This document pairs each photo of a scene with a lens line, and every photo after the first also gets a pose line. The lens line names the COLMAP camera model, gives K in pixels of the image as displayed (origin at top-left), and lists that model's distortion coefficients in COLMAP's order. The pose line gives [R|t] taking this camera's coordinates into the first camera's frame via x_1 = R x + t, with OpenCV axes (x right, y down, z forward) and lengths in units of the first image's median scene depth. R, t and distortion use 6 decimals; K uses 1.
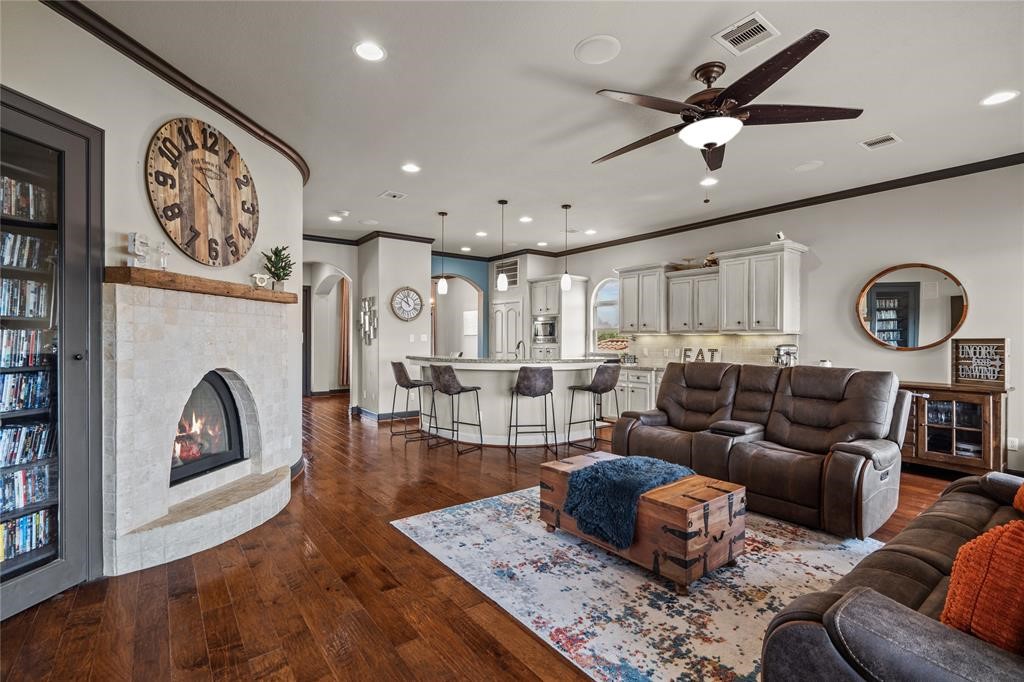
lens RADIAL K [[467.2, 0, 512.2], [0, 467.2, 341.1], [0, 0, 1]] dist [-0.004907, 0.003147]
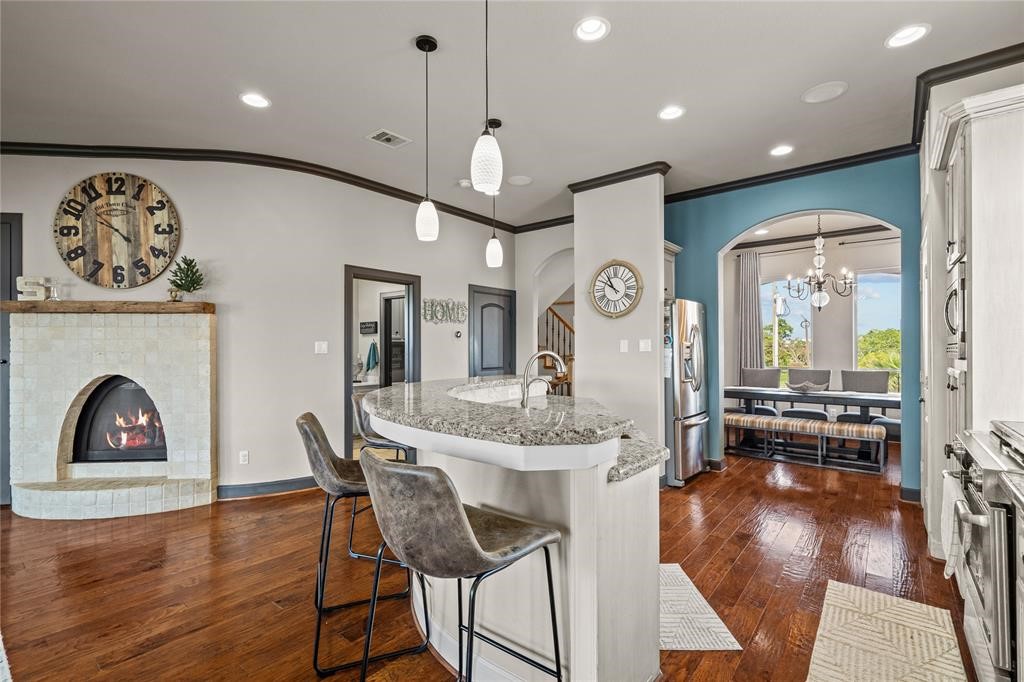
lens RADIAL K [[467.2, 0, 511.6], [0, 467.2, 346.2], [0, 0, 1]] dist [-0.004907, 0.003147]
pose [[0.234298, -0.007481, -0.972136, 0.756943], [0.000180, 0.999971, -0.007652, -0.004504], [0.972165, 0.001618, 0.234293, 1.705464]]
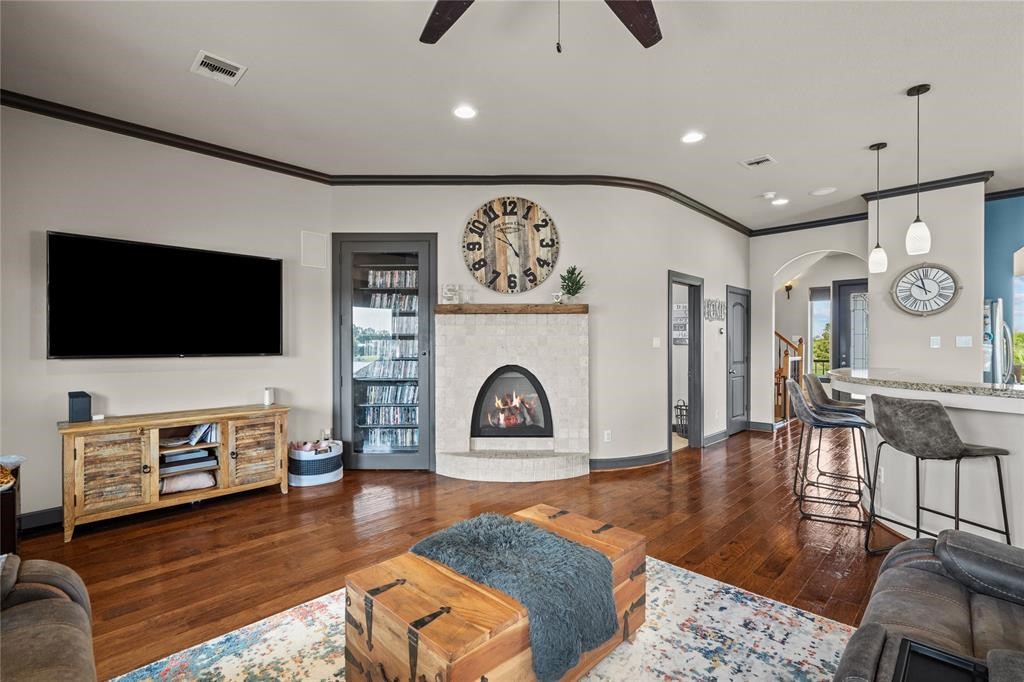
lens RADIAL K [[467.2, 0, 511.1], [0, 467.2, 344.5], [0, 0, 1]] dist [-0.004907, 0.003147]
pose [[0.134857, -0.002556, -0.990862, 0.788099], [-0.002840, 0.999992, -0.002966, 0.000660], [0.990861, 0.003214, 0.134849, 0.806631]]
